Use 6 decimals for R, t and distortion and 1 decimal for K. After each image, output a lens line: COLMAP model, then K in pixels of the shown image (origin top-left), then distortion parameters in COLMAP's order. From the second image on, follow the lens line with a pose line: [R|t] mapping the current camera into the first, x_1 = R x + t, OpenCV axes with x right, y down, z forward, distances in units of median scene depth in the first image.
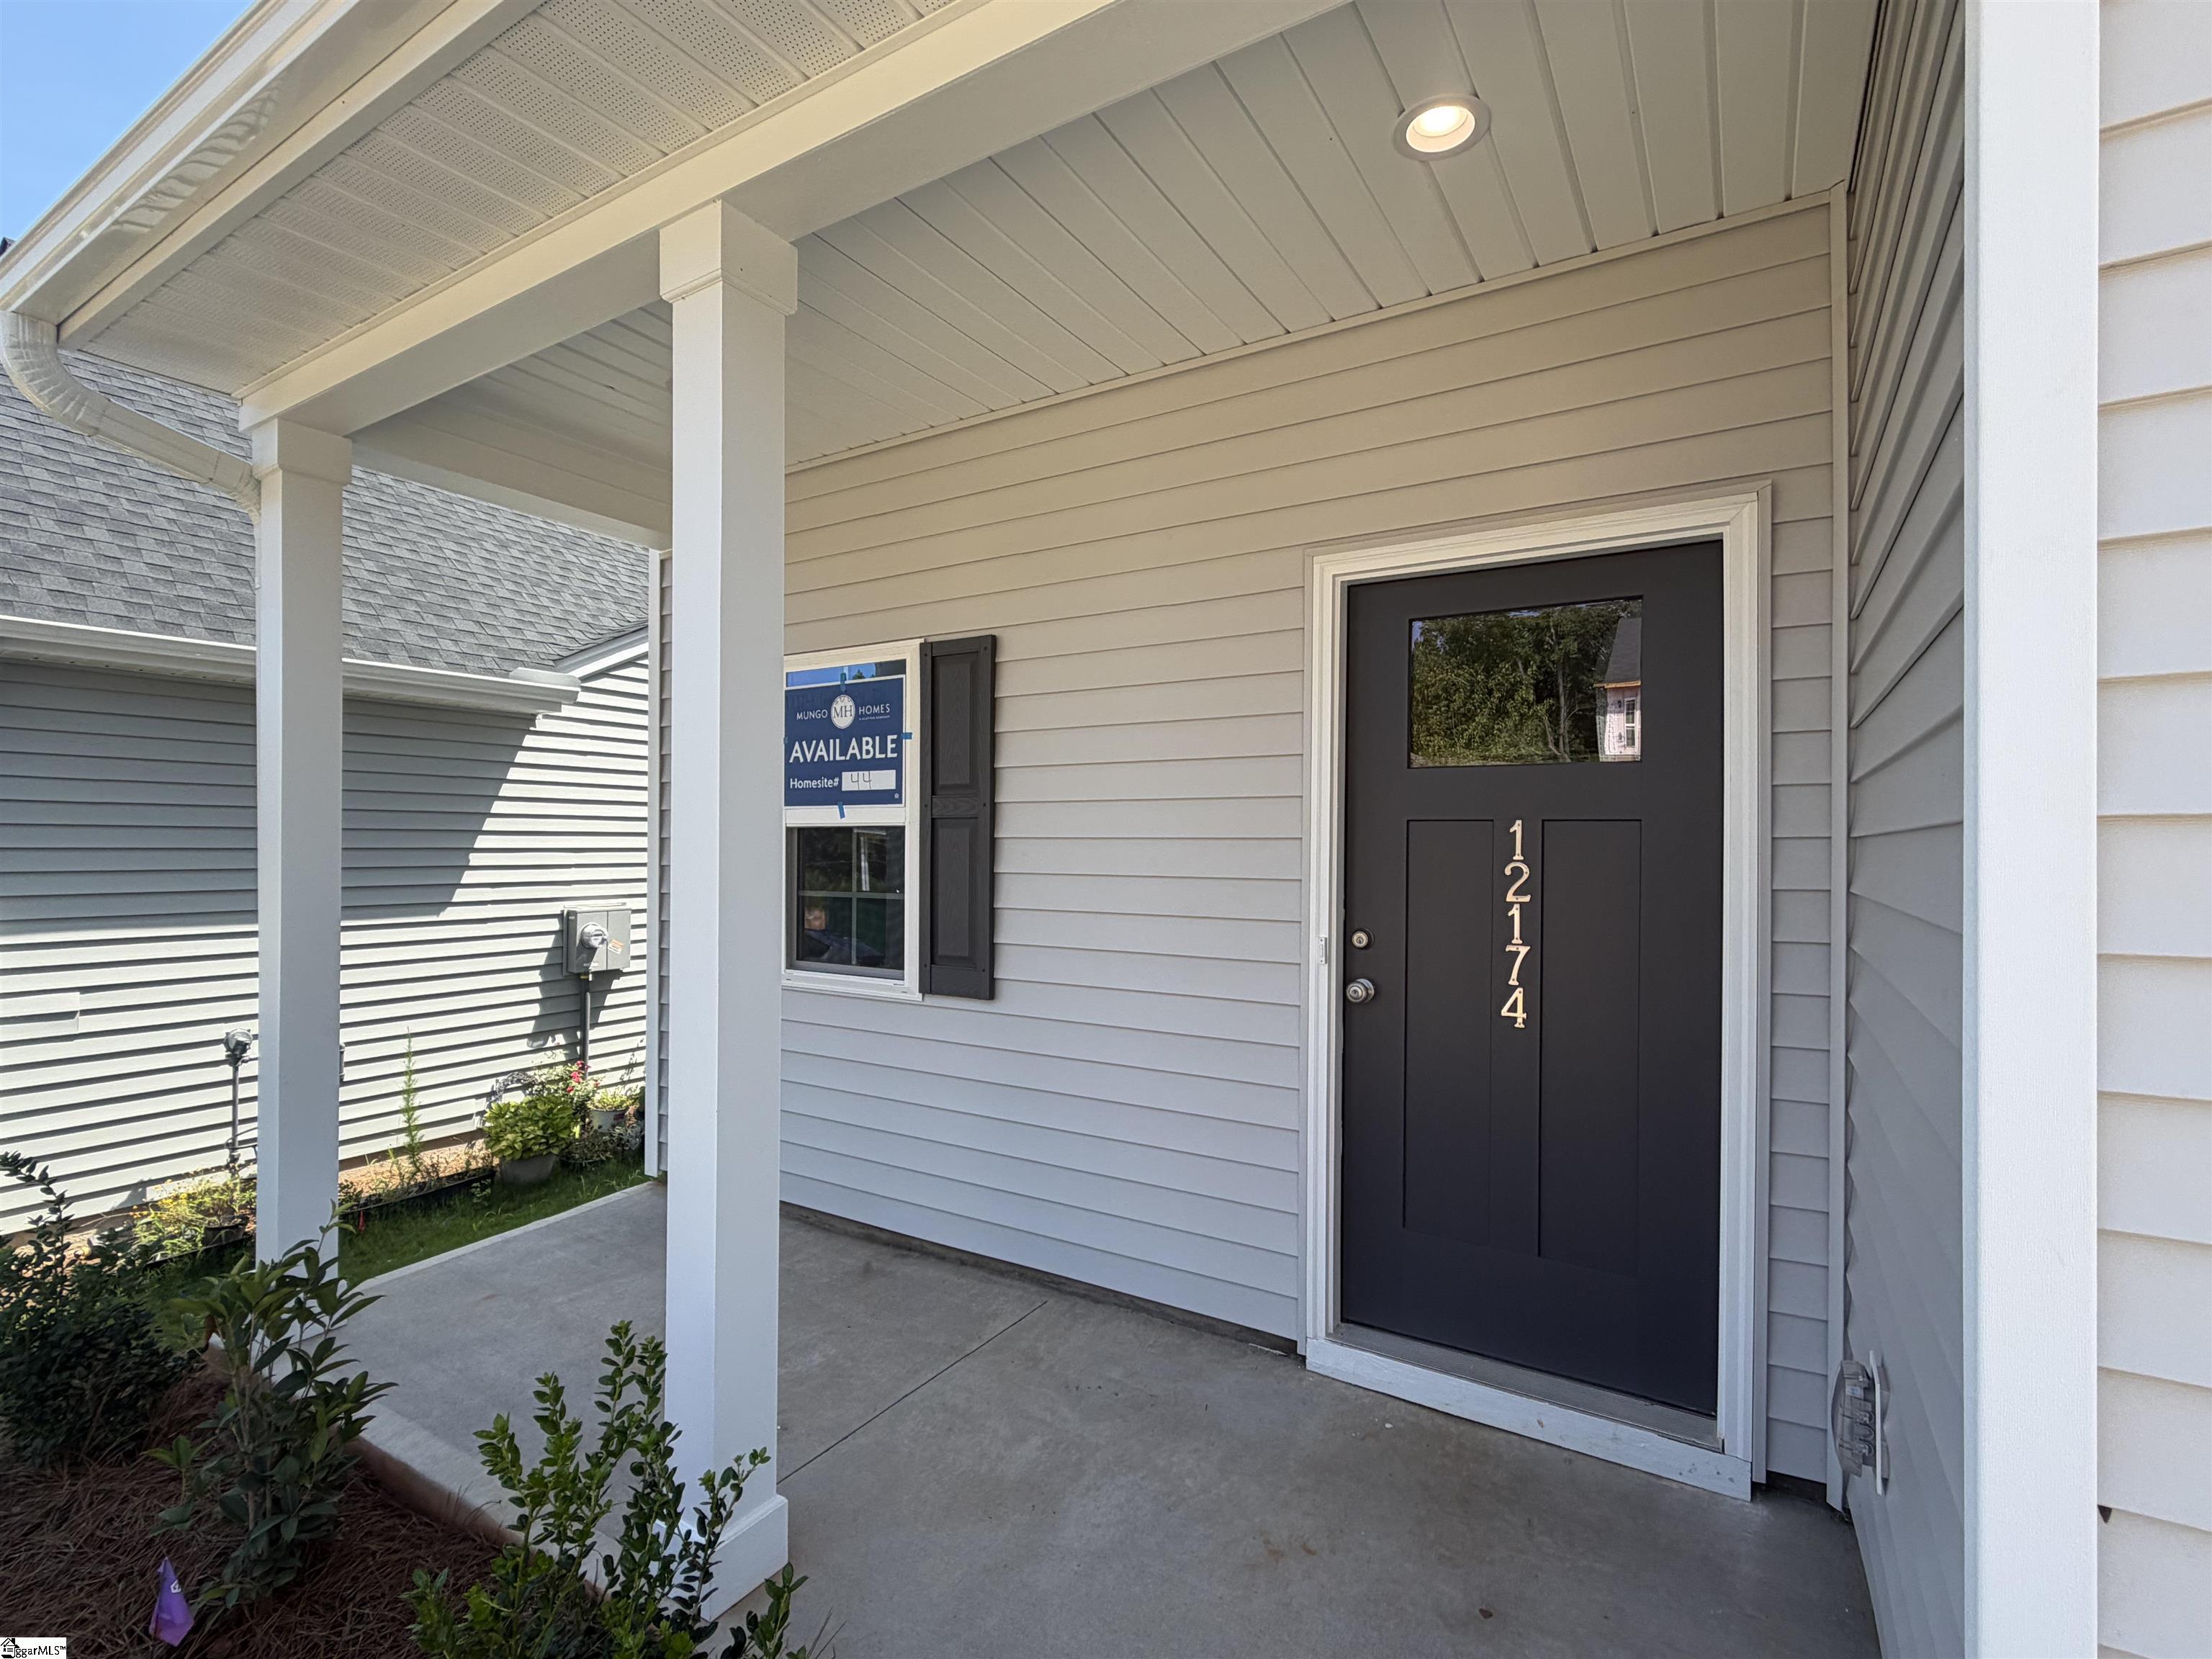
lens RADIAL K [[1045.3, 0, 1109.5], [0, 1045.3, 841.1], [0, 0, 1]] dist [0.001527, 0.001324]
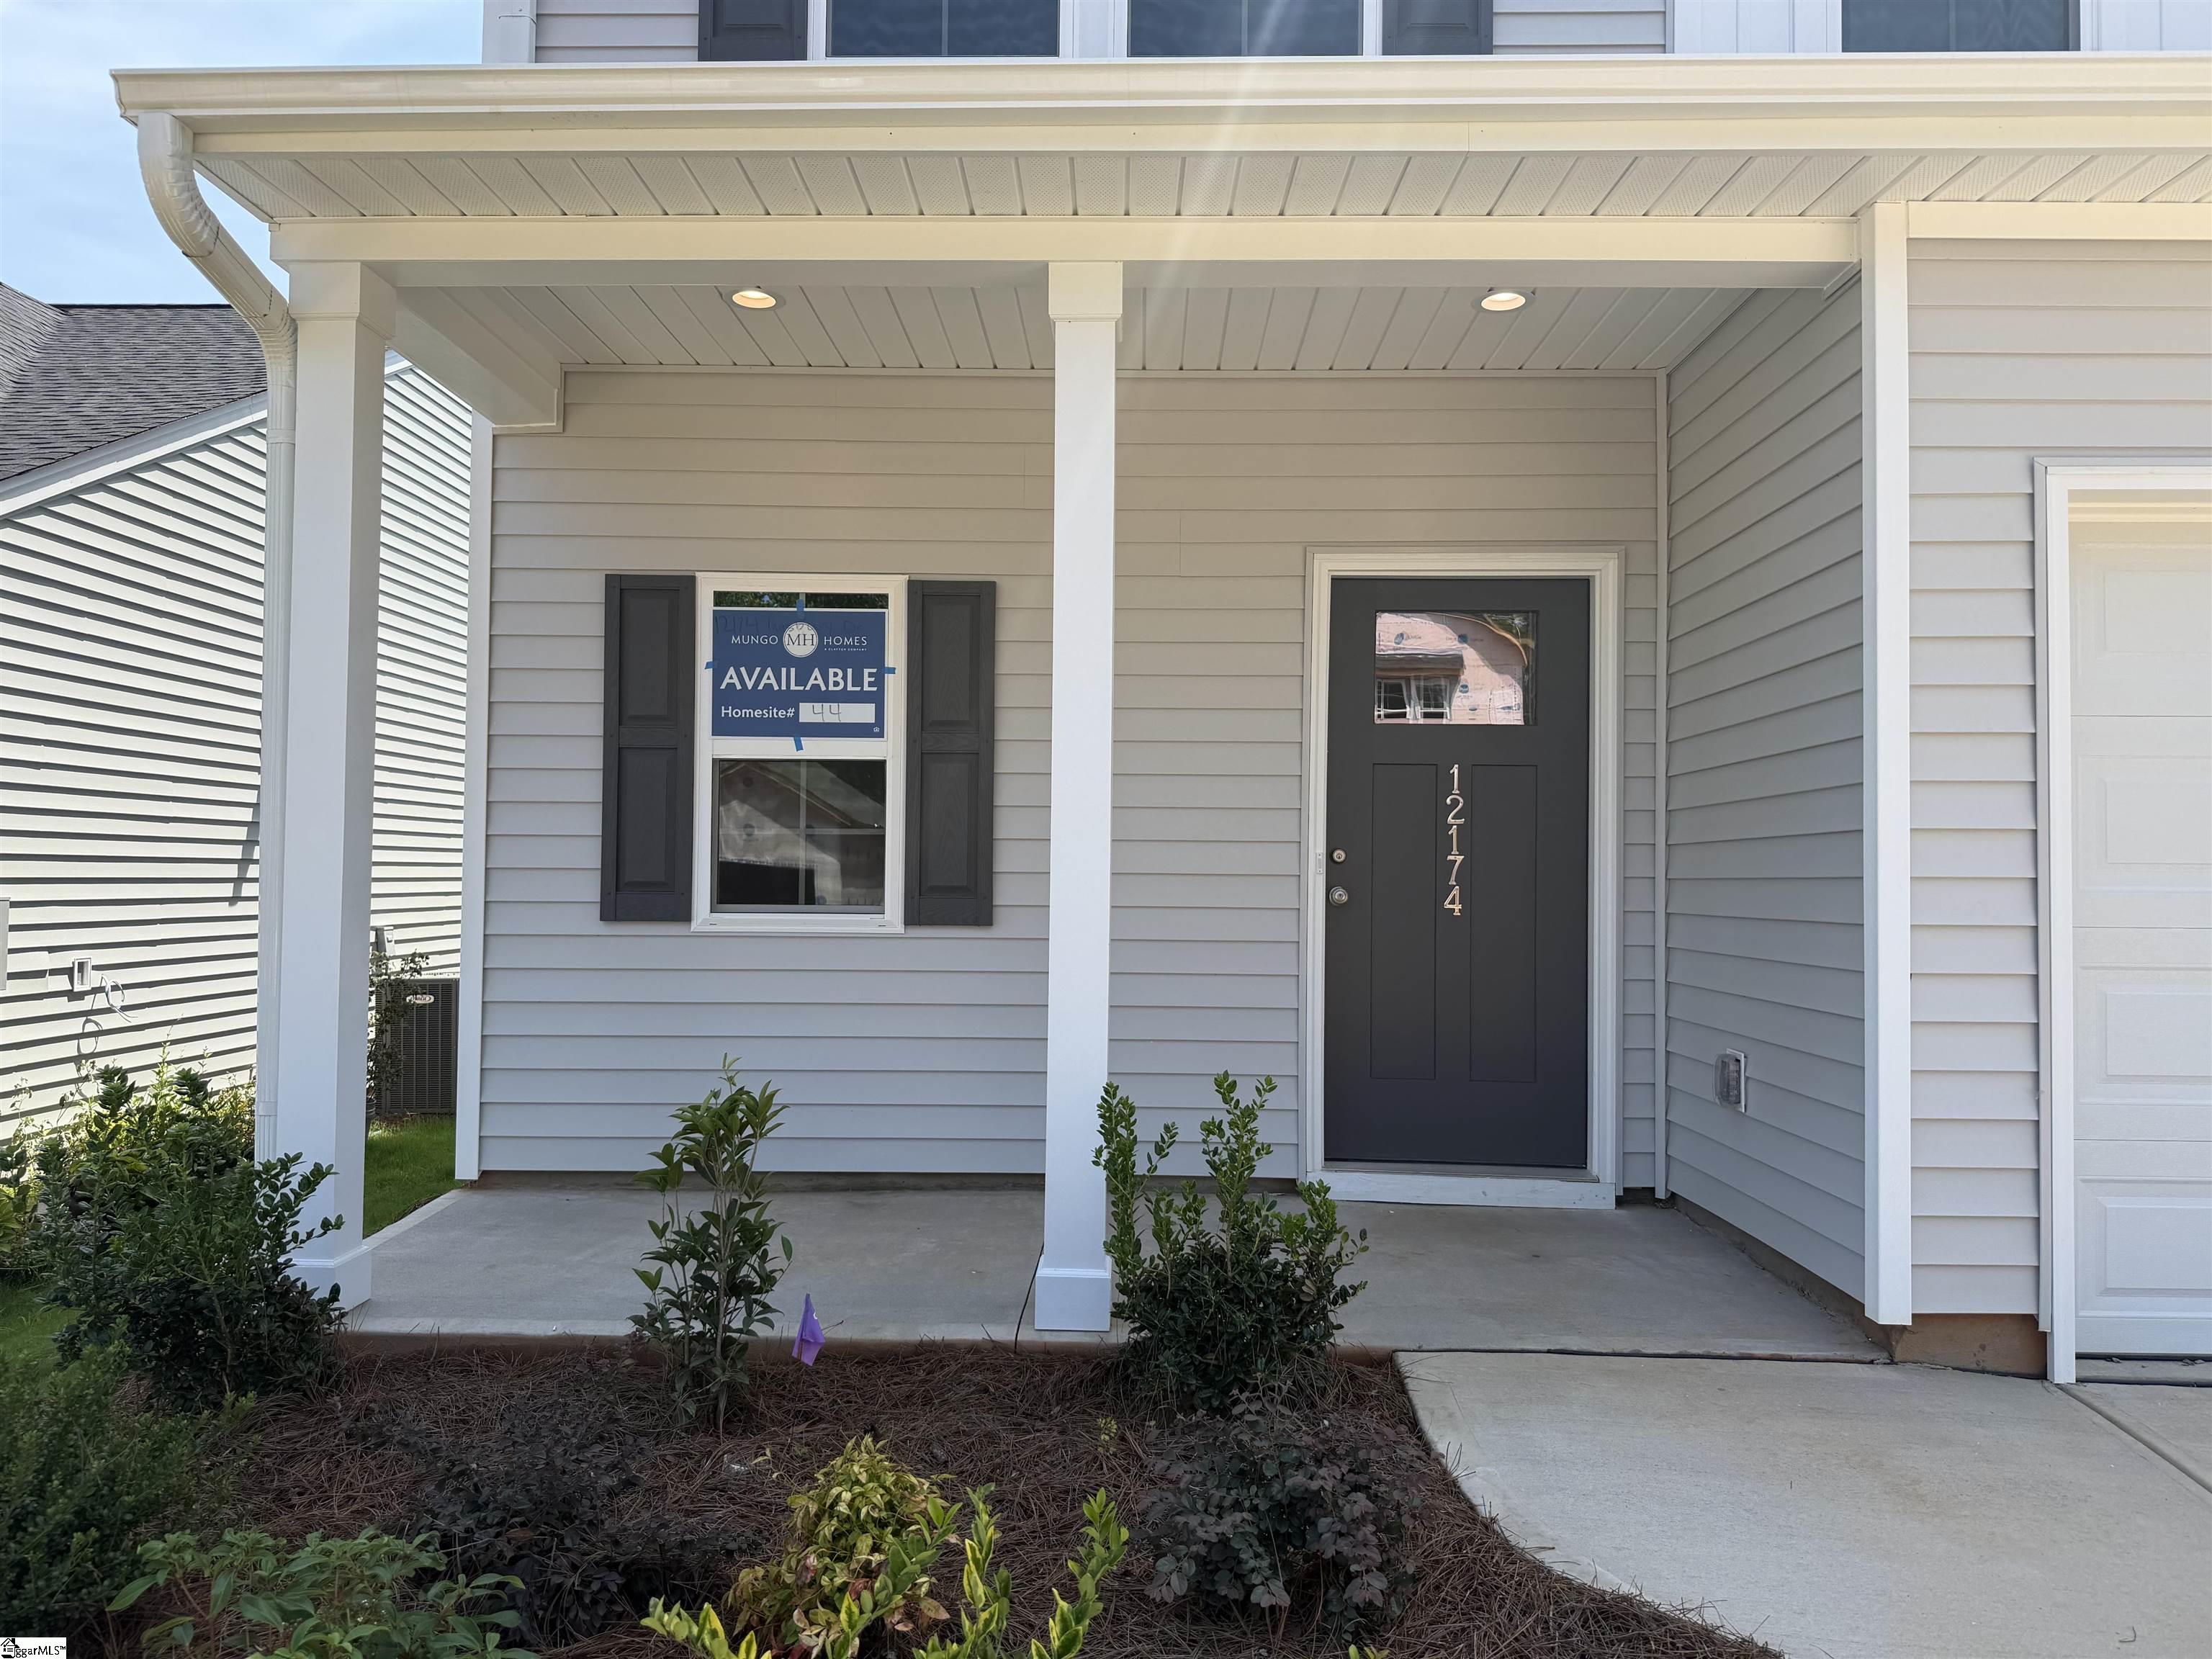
lens RADIAL K [[1535.5, 0, 1104.4], [0, 1535.5, 829.1], [0, 0, 1]] dist [0.062733, -0.001566]
pose [[0.865266, 0.018720, 0.500964, -0.751240], [-0.005959, 0.999616, -0.027061, 0.090590], [-0.501278, 0.020430, 0.865045, -0.379407]]
